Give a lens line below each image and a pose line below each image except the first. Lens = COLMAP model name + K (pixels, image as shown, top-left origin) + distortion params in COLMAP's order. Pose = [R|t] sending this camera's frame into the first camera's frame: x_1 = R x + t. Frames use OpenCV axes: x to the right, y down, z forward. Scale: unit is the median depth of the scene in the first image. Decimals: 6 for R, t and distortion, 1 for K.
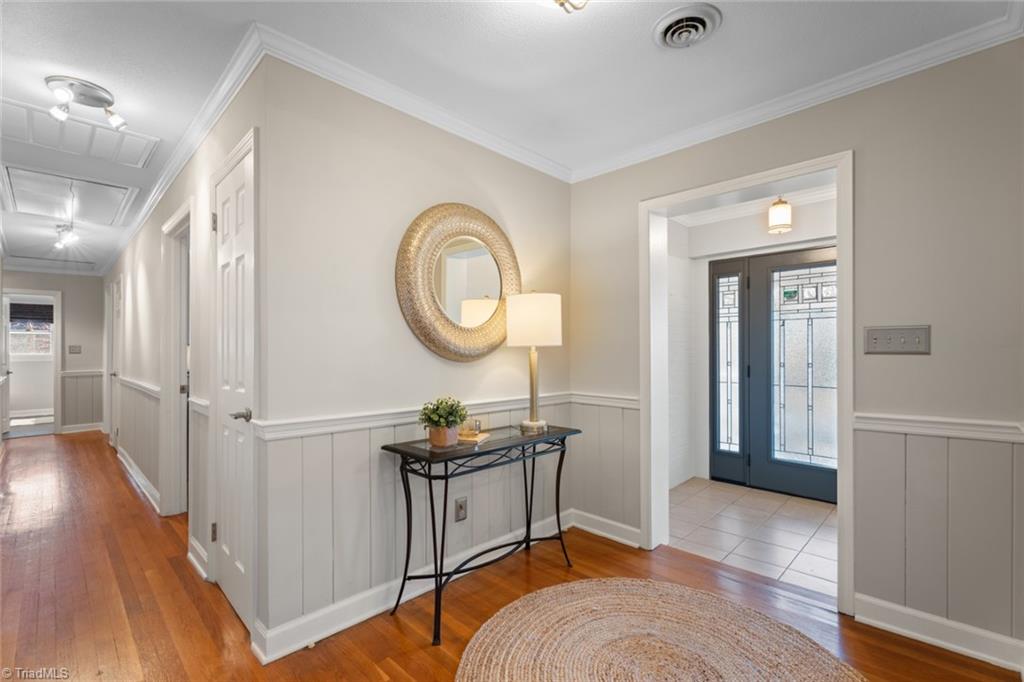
lens RADIAL K [[453.7, 0, 512.0], [0, 453.7, 341.0], [0, 0, 1]] dist [0.013233, -0.000225]
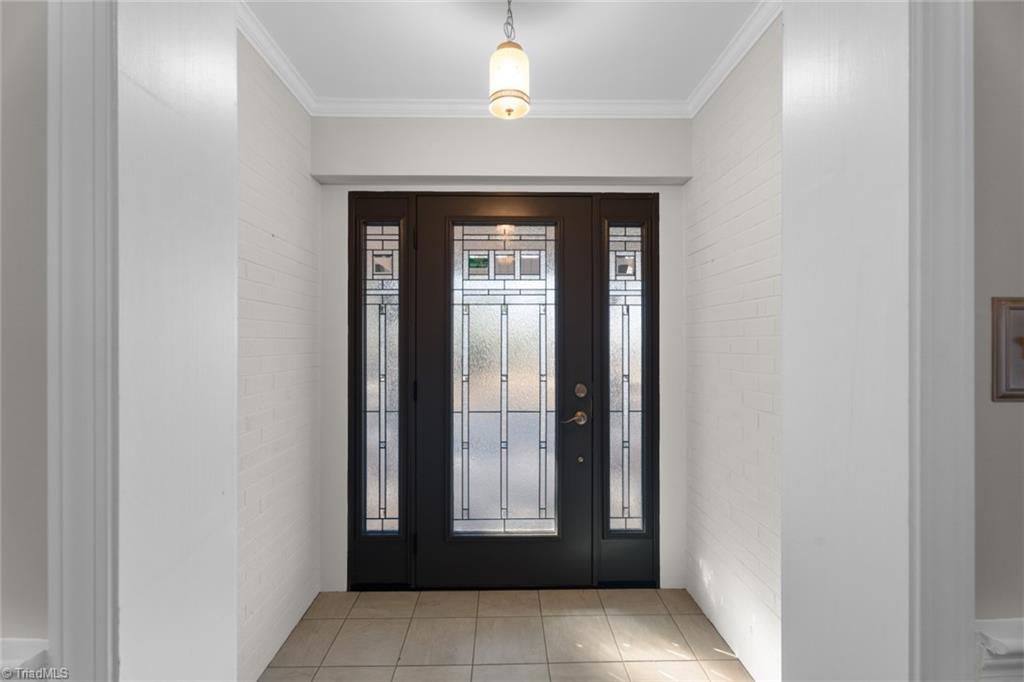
lens RADIAL K [[448.2, 0, 512.0], [0, 448.2, 341.0], [0, 0, 1]] dist [-0.002538, -0.000649]
pose [[0.701745, -0.003206, 0.712421, 0.200799], [-0.013065, 0.999764, 0.017368, -0.008668], [-0.712308, -0.021496, 0.701538, 0.515766]]
